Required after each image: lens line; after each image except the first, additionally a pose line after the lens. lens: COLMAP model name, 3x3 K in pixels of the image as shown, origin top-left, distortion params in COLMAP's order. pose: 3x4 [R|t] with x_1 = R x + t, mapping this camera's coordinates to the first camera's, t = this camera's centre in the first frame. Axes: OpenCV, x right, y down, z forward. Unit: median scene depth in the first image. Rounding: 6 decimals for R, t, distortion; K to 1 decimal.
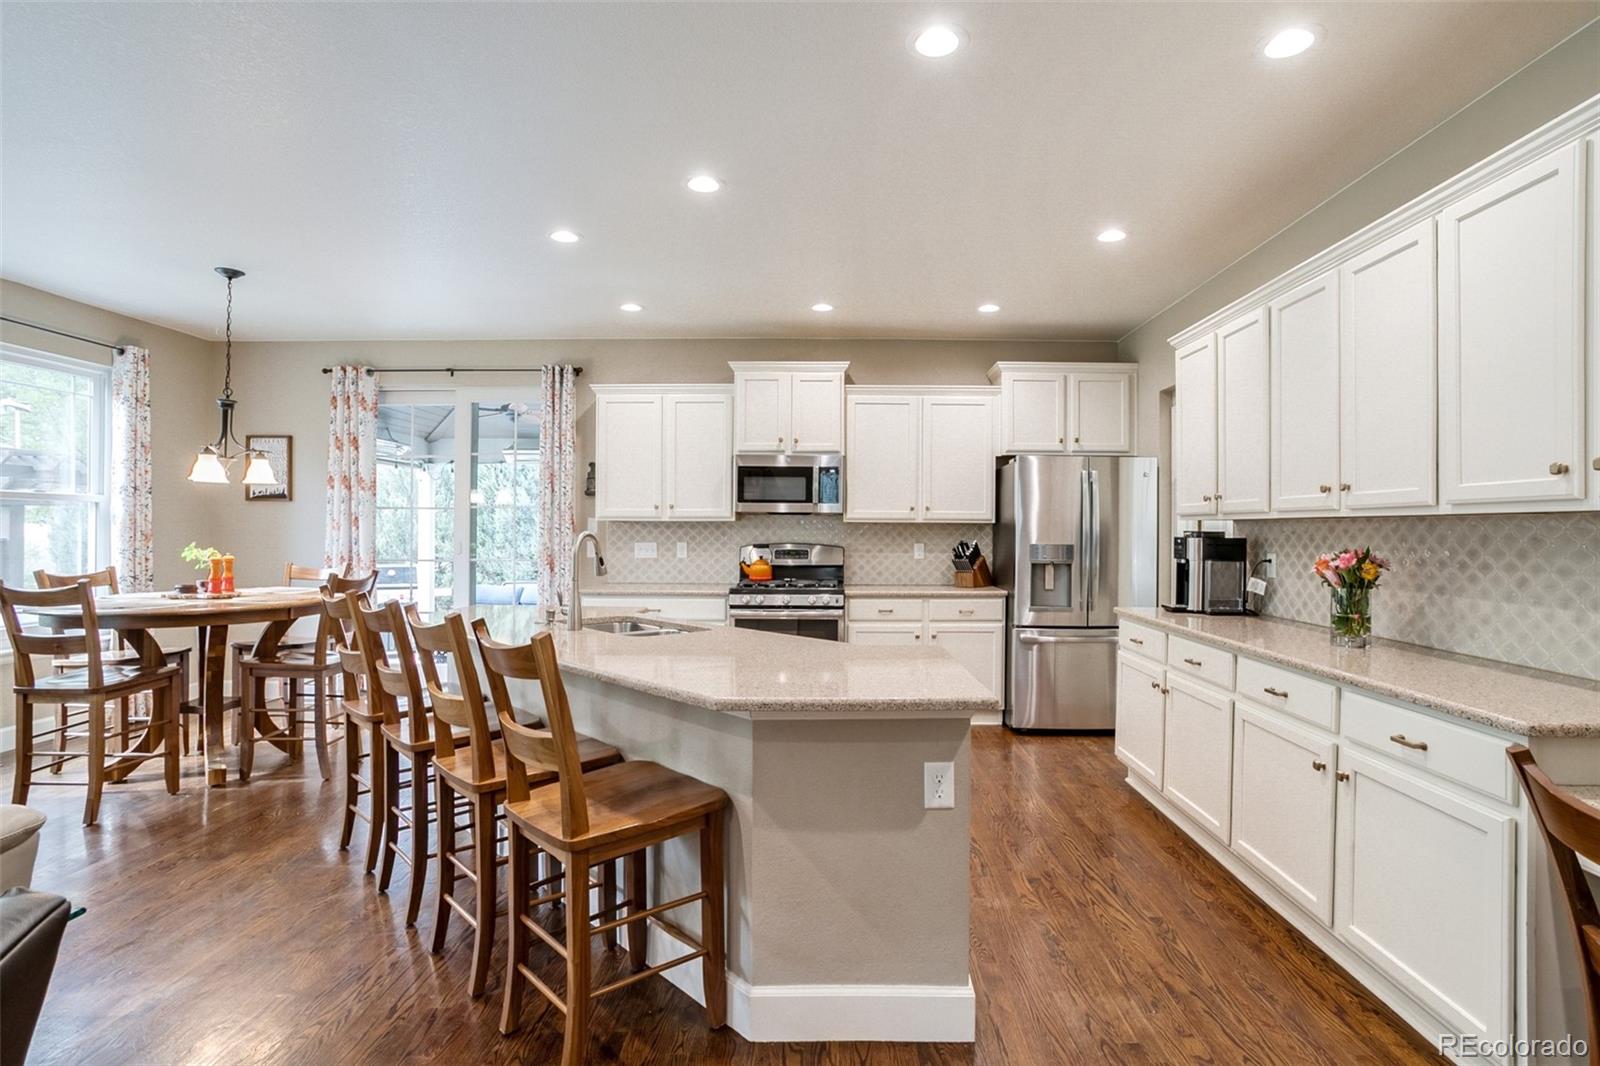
lens RADIAL K [[798.5, 0, 834.3], [0, 798.5, 528.2], [0, 0, 1]] dist [-0.064693, 0.036516]
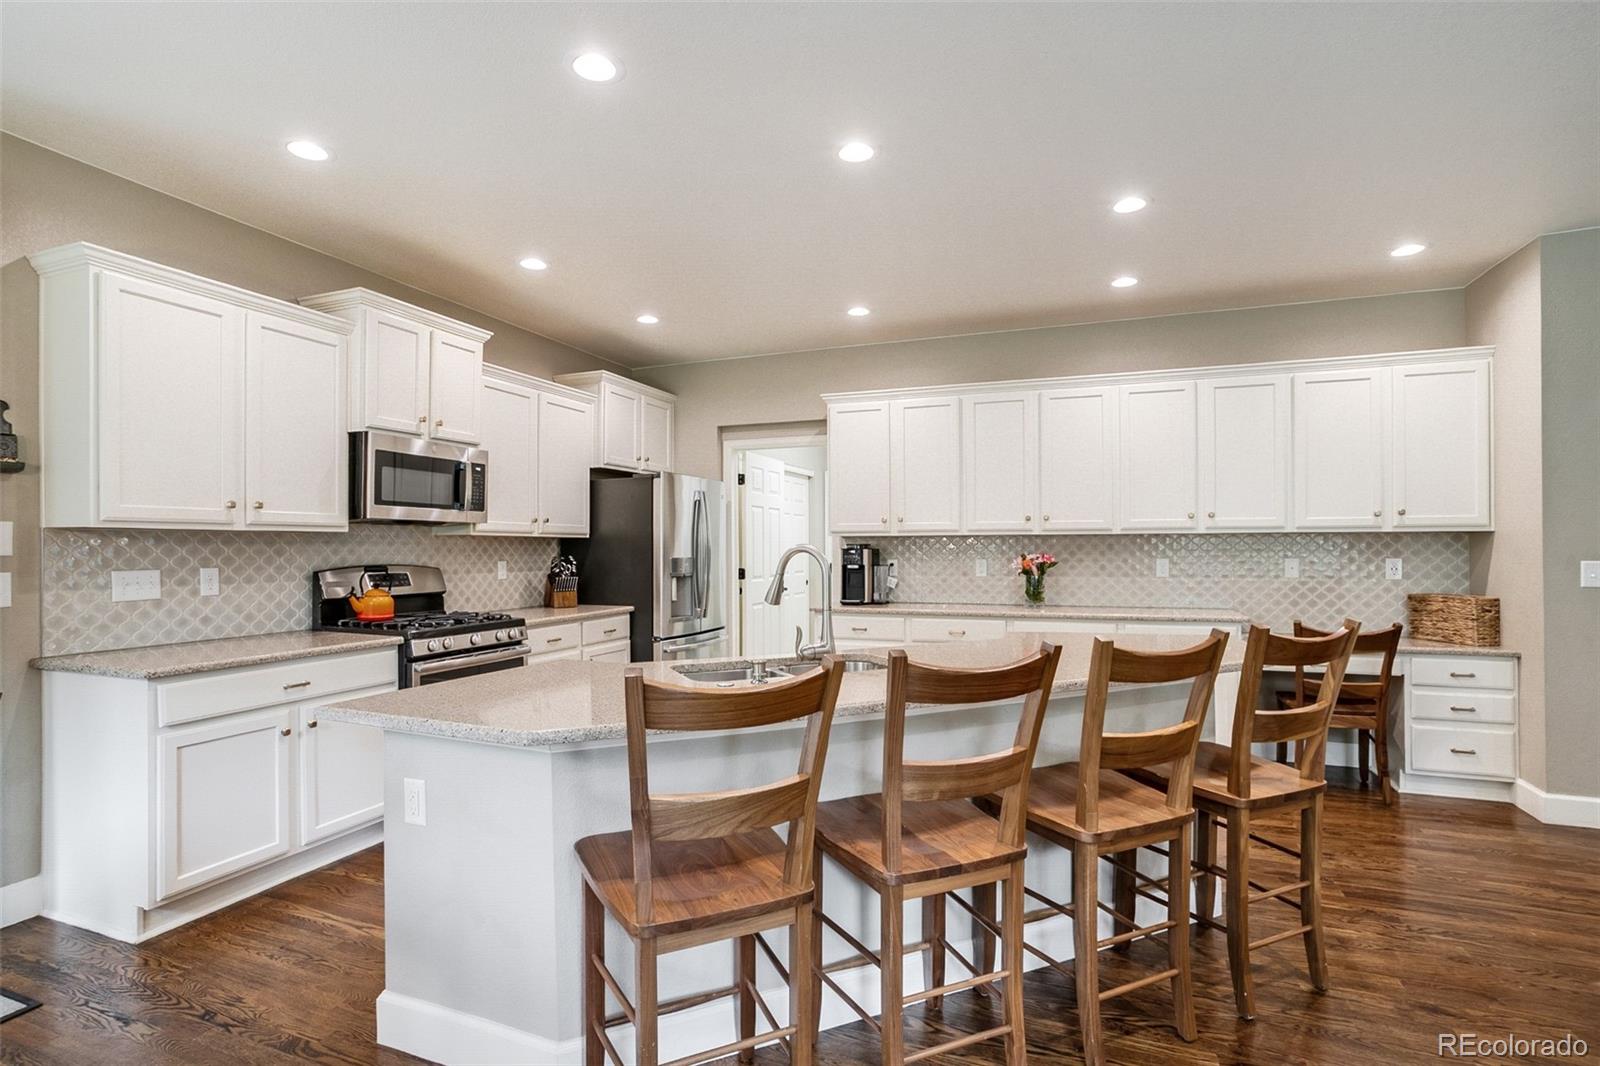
lens RADIAL K [[784.1, 0, 796.1], [0, 784.1, 540.8], [0, 0, 1]] dist [-0.069064, 0.038764]
pose [[0.362052, 0.001661, 0.932156, -0.583145], [0.003541, 0.999989, -0.003157, 0.001428], [-0.932151, 0.004444, 0.362042, 0.436268]]
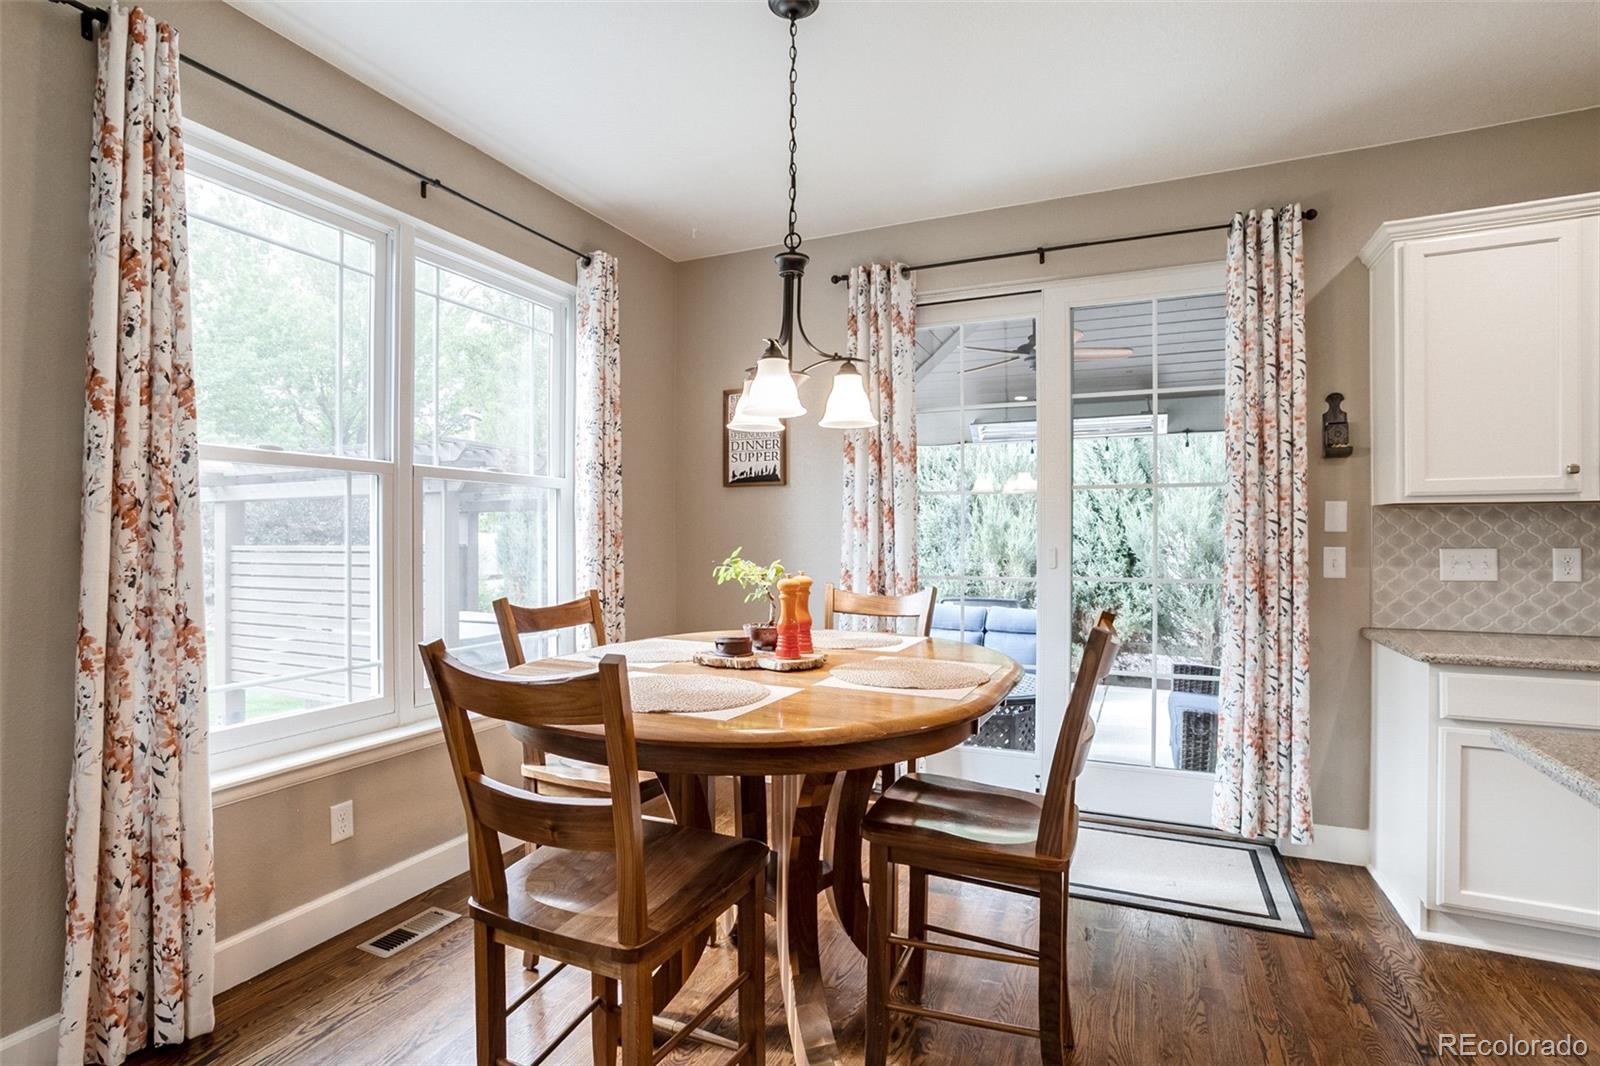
lens RADIAL K [[784.1, 0, 796.1], [0, 784.1, 540.8], [0, 0, 1]] dist [-0.069064, 0.038764]
pose [[0.912316, -0.002548, -0.409479, -0.448698], [0.005811, 0.999961, 0.006725, 0.008024], [0.409446, -0.008514, 0.912295, 0.430719]]
